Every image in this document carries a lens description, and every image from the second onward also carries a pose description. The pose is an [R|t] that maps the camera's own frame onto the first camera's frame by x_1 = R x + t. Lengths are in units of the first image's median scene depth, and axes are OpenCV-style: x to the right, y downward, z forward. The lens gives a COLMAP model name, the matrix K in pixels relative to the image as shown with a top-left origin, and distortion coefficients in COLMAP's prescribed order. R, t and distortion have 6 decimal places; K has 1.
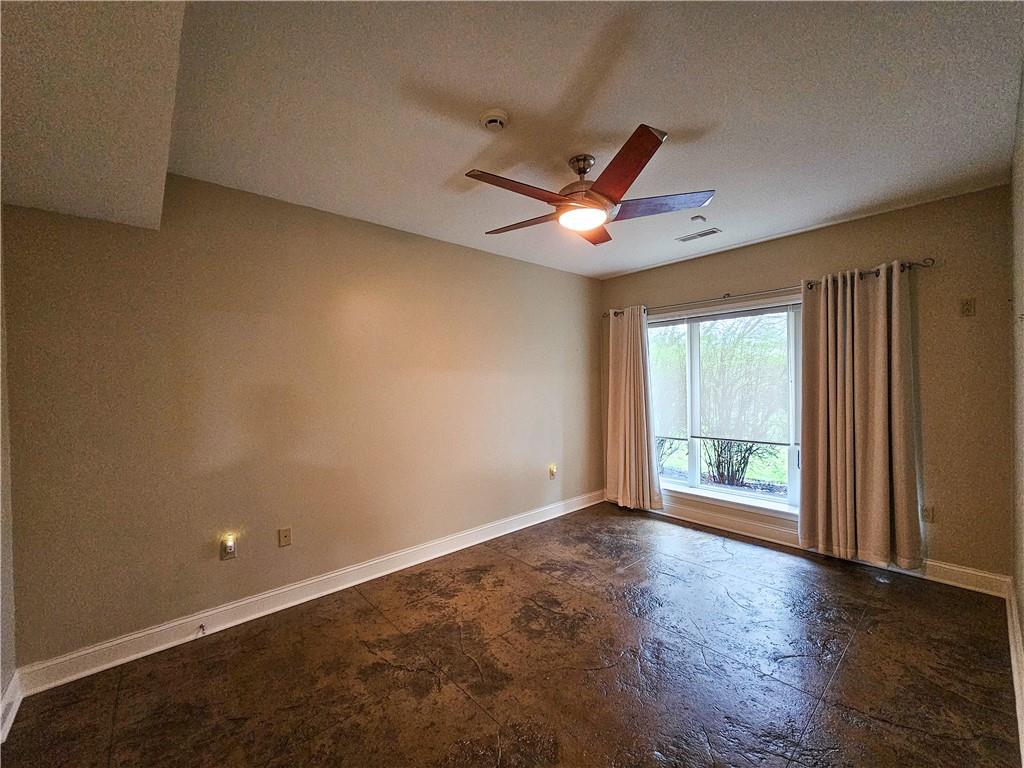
lens RADIAL K [[423.1, 0, 510.4], [0, 423.1, 389.1], [0, 0, 1]] dist [-0.000919, -0.000126]
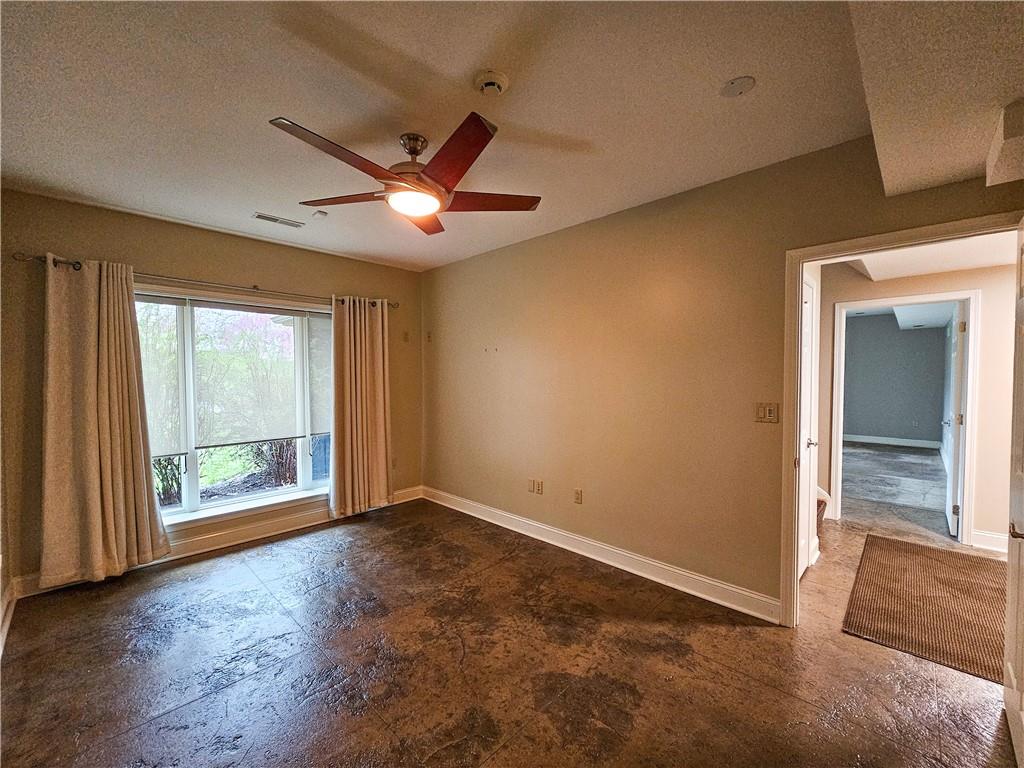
lens RADIAL K [[423.1, 0, 510.4], [0, 423.1, 389.1], [0, 0, 1]] dist [-0.000919, -0.000126]
pose [[-0.097408, -0.015229, 0.995128, -0.456513], [0.020873, 0.999632, 0.017341, -0.001470], [-0.995026, 0.022460, -0.097055, 0.513745]]
